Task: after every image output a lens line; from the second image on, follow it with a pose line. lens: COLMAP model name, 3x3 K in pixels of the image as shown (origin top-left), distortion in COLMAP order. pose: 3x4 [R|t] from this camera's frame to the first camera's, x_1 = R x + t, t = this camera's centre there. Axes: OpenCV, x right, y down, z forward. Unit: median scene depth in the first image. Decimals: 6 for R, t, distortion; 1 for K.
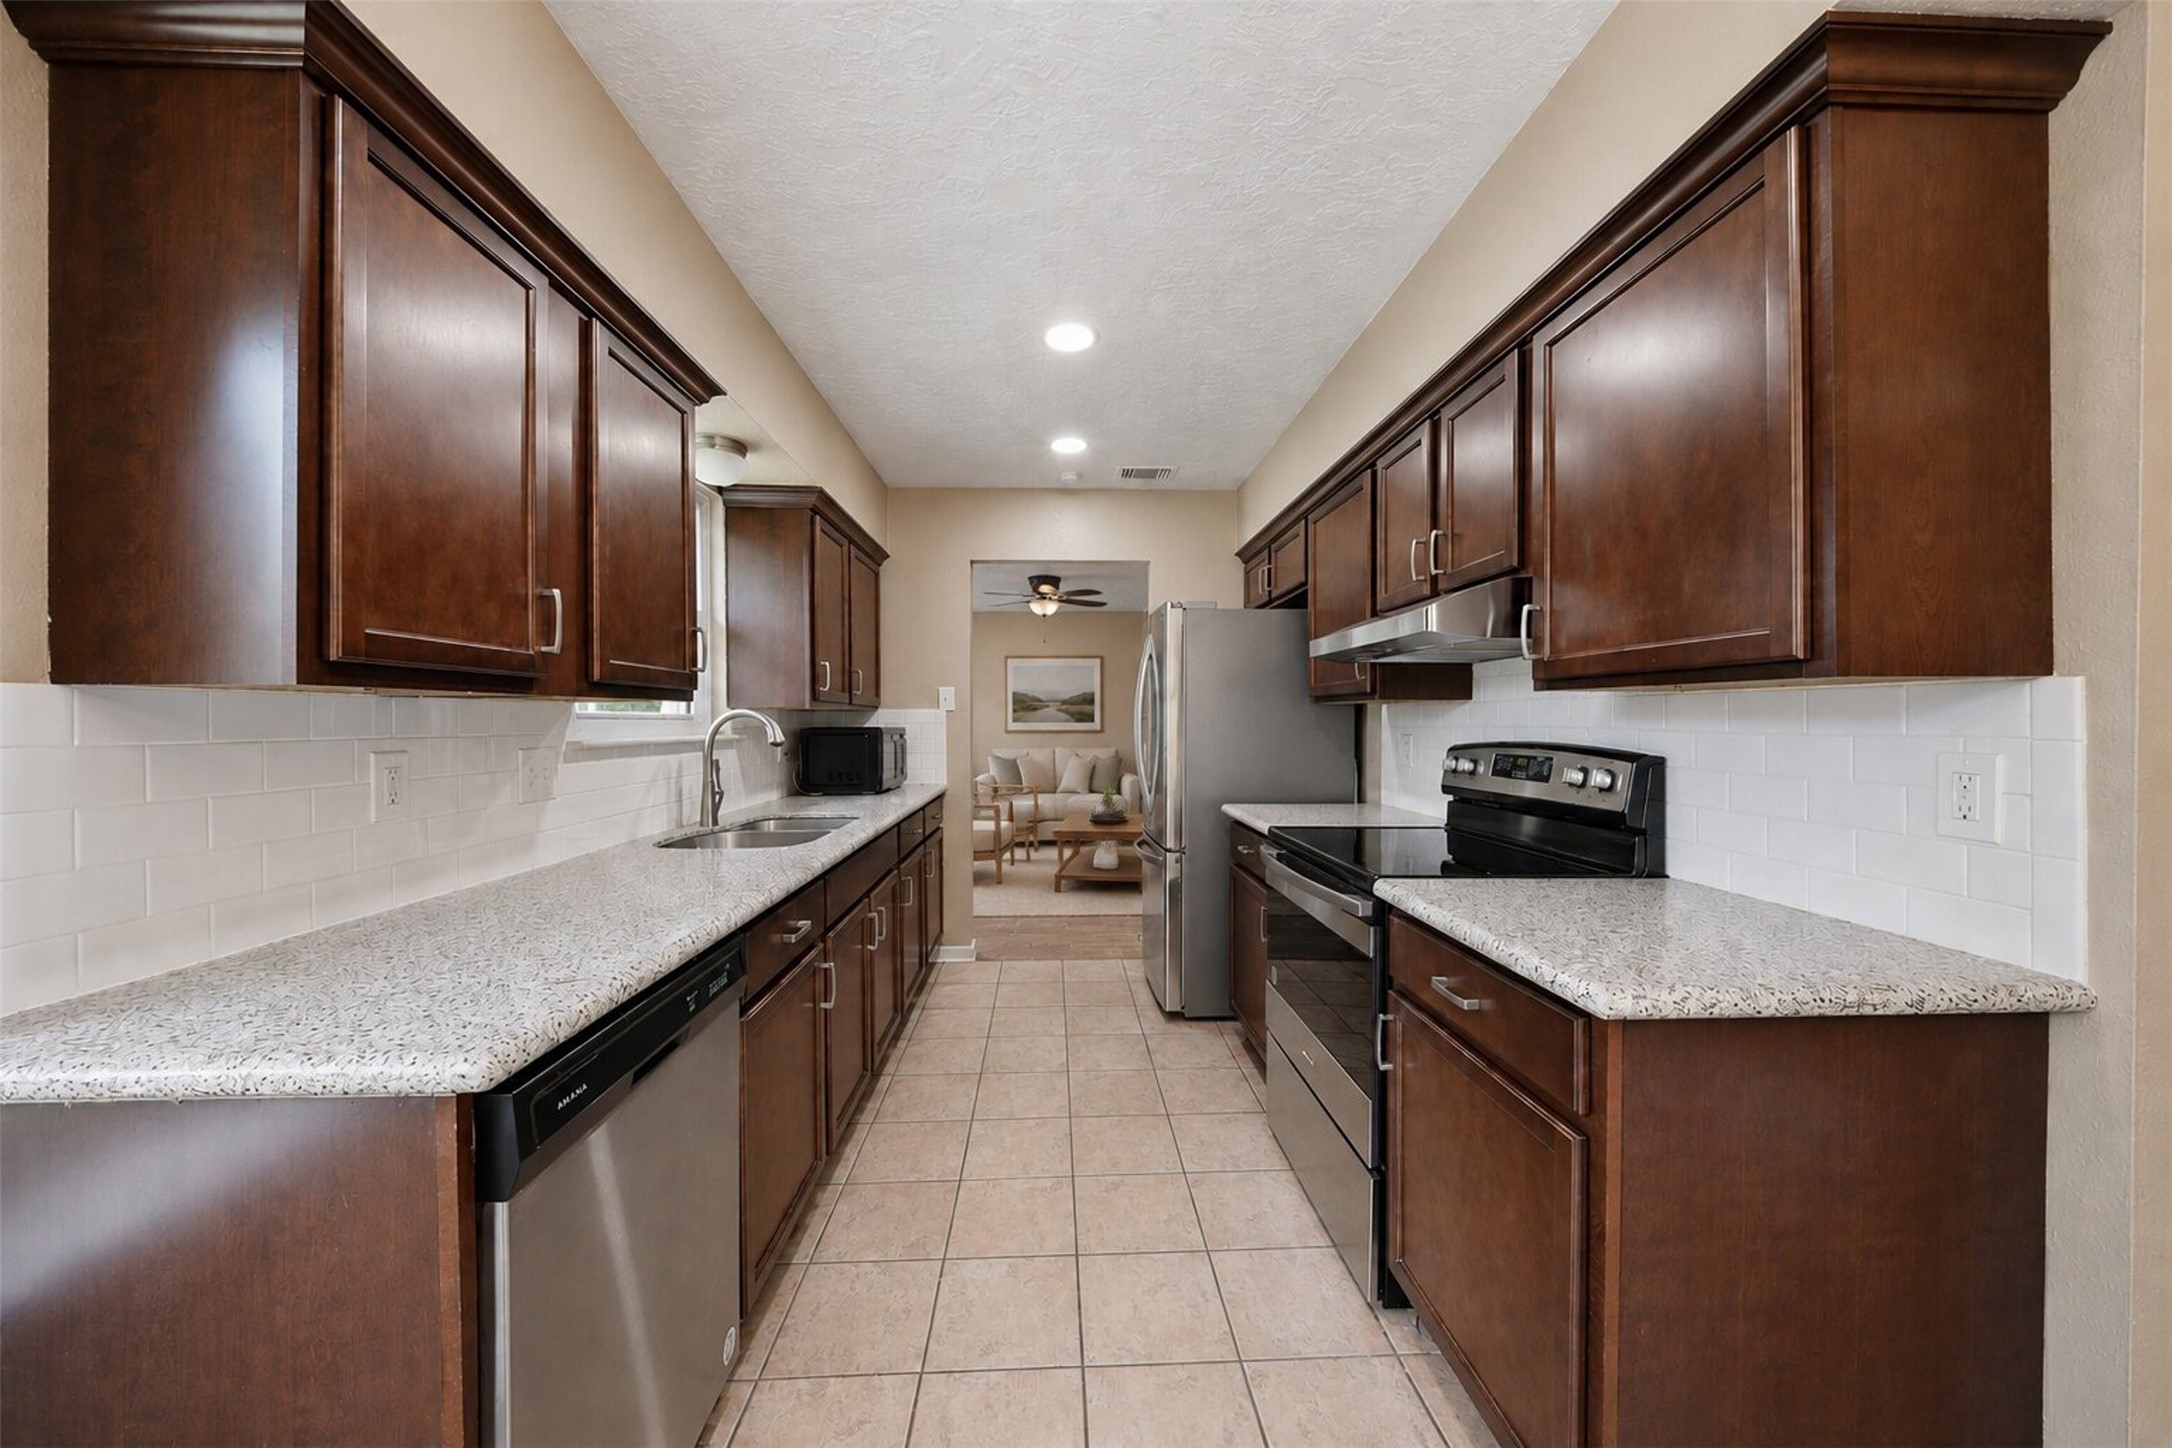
lens RADIAL K [[792.6, 0, 1125.2], [0, 792.6, 720.5], [0, 0, 1]] dist [-0.000415, -0.000017]
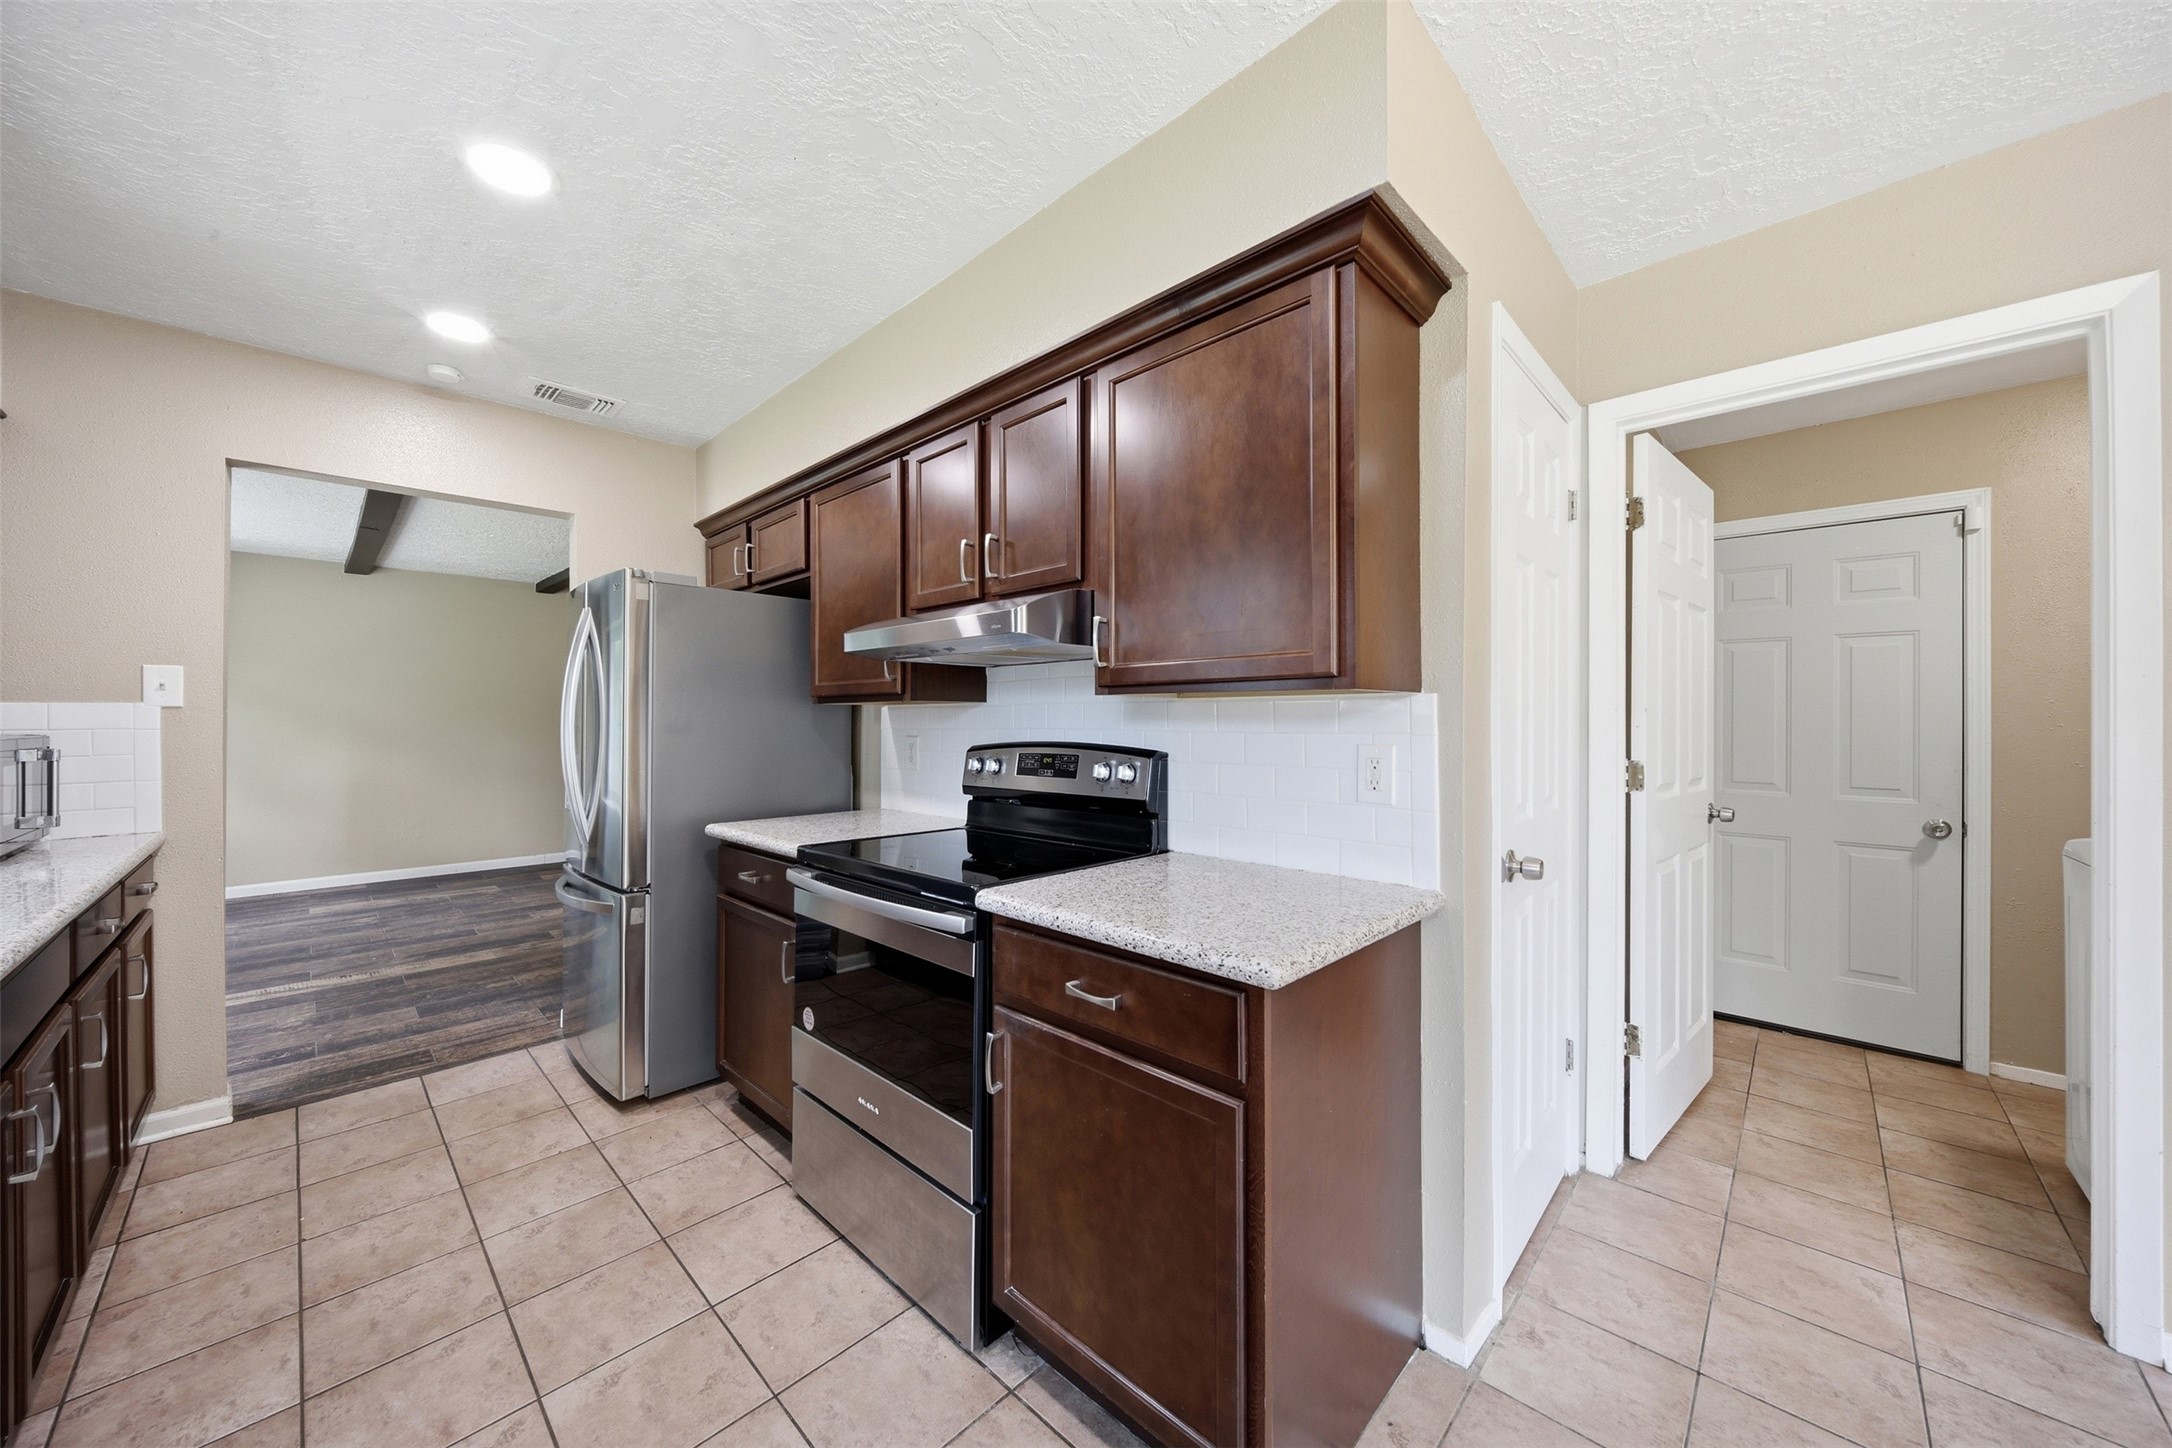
lens RADIAL K [[762.1, 0, 1088.1], [0, 762.1, 712.9], [0, 0, 1]] dist [-0.000438, -0.000112]
pose [[0.735886, 0.007060, 0.677069, -0.156202], [0.000769, 0.999936, -0.011262, -0.000835], [-0.677105, 0.008808, 0.735833, 0.188841]]
